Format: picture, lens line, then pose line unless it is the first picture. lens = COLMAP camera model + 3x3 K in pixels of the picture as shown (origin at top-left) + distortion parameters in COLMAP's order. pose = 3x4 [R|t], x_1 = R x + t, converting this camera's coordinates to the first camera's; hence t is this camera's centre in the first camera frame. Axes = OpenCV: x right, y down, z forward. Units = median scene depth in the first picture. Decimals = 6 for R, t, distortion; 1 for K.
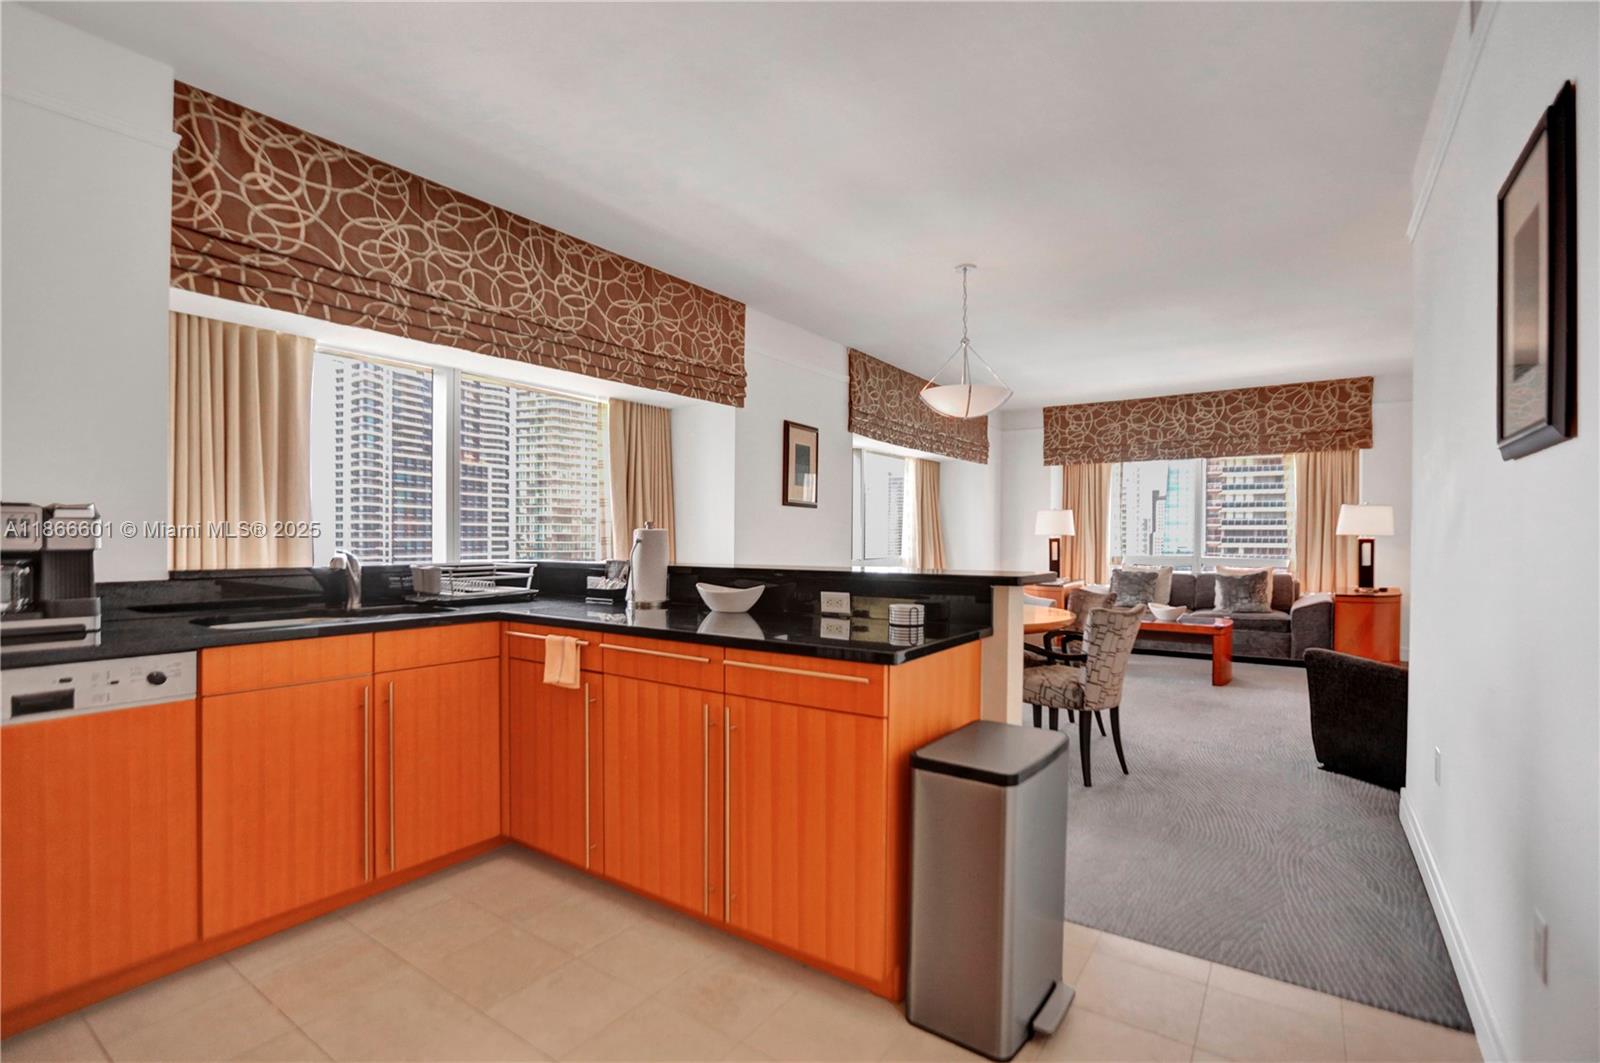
lens RADIAL K [[749.6, 0, 799.0], [0, 749.6, 538.3], [0, 0, 1]] dist [-0.037759, 0.013650]
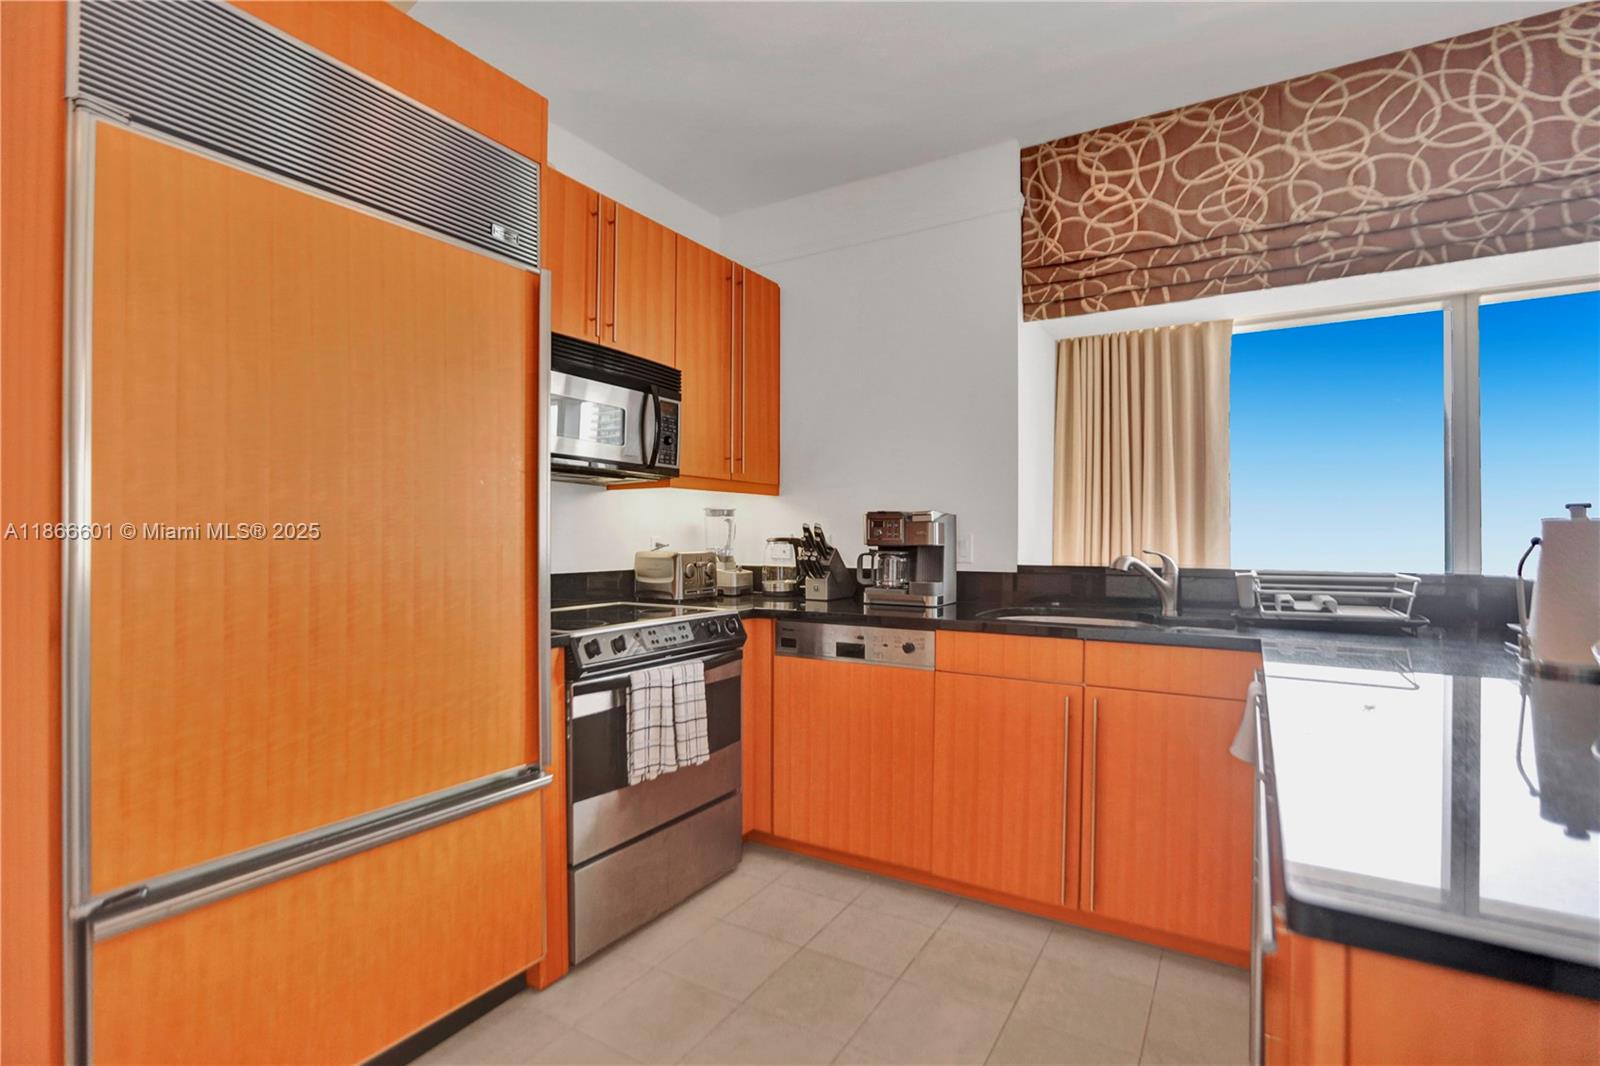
lens RADIAL K [[748.9, 0, 800.0], [0, 748.9, 533.0], [0, 0, 1]] dist [-0.038861, 0.009804]
pose [[0.053645, -0.008269, -0.998526, 0.248112], [-0.002651, 0.999961, -0.008423, 0.003378], [0.998557, 0.003098, 0.053621, 0.463106]]
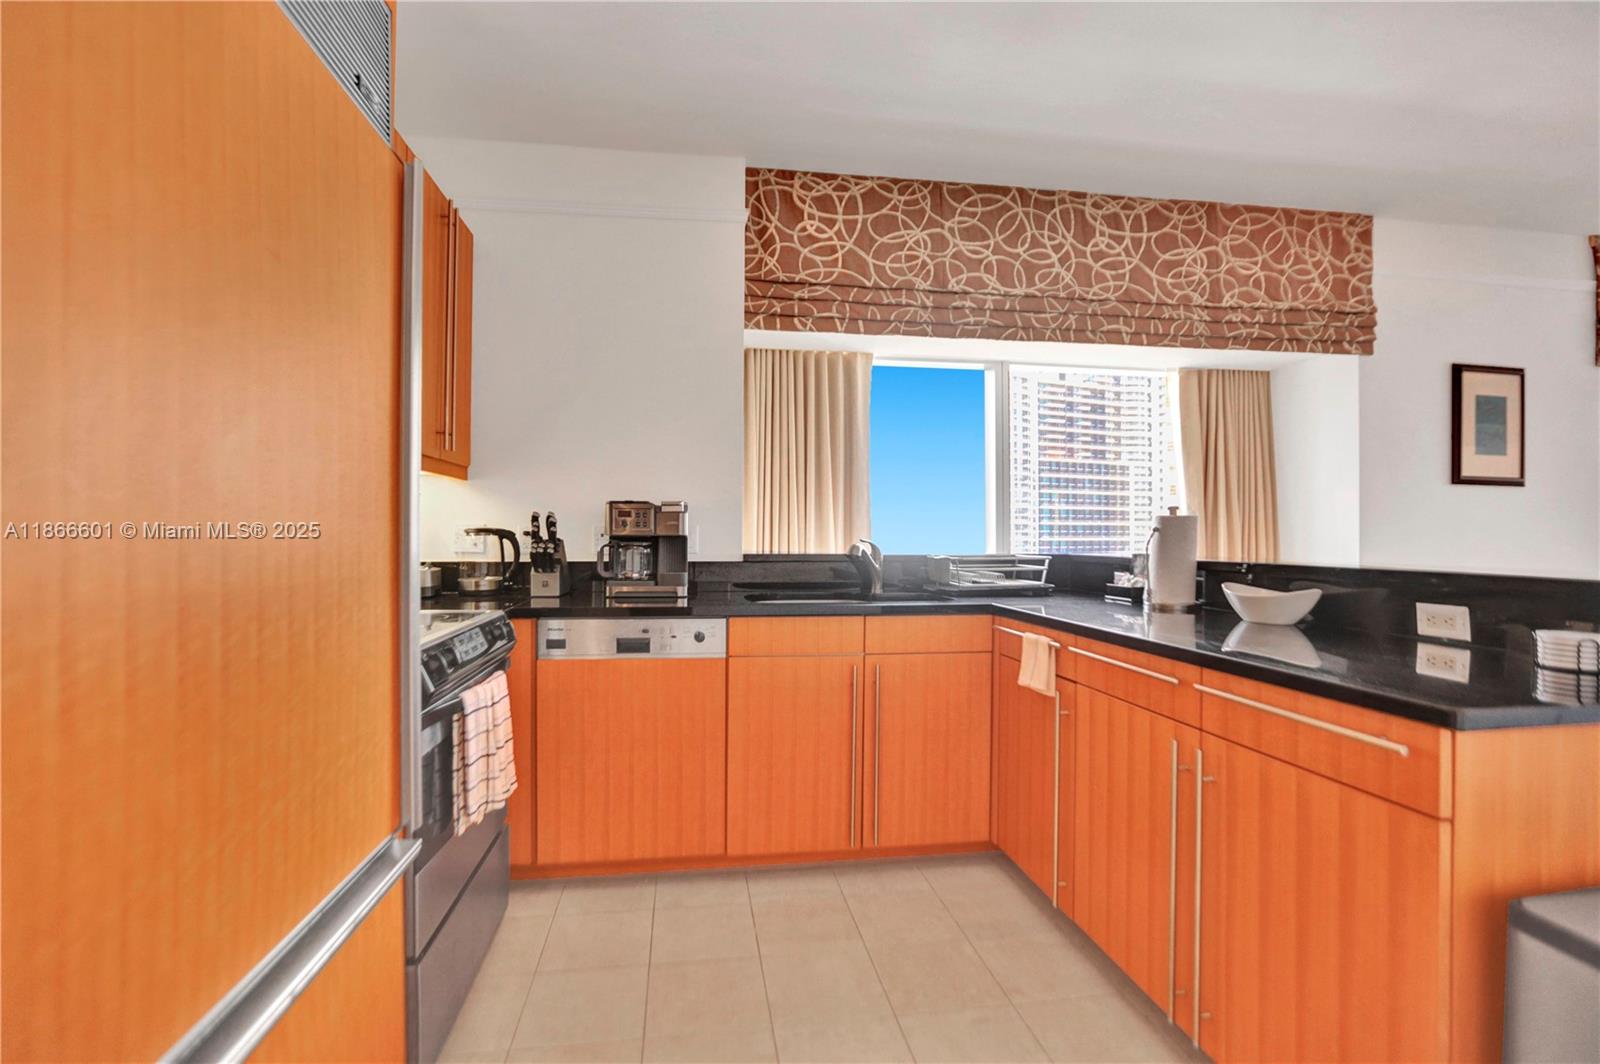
lens RADIAL K [[758.3, 0, 795.9], [0, 758.3, 524.7], [0, 0, 1]] dist [-0.058394, 0.028828]
pose [[0.680766, -0.011921, -0.732404, 0.118744], [-0.001436, 0.999844, -0.017609, 0.013122], [0.732499, 0.013039, 0.680643, 0.145723]]
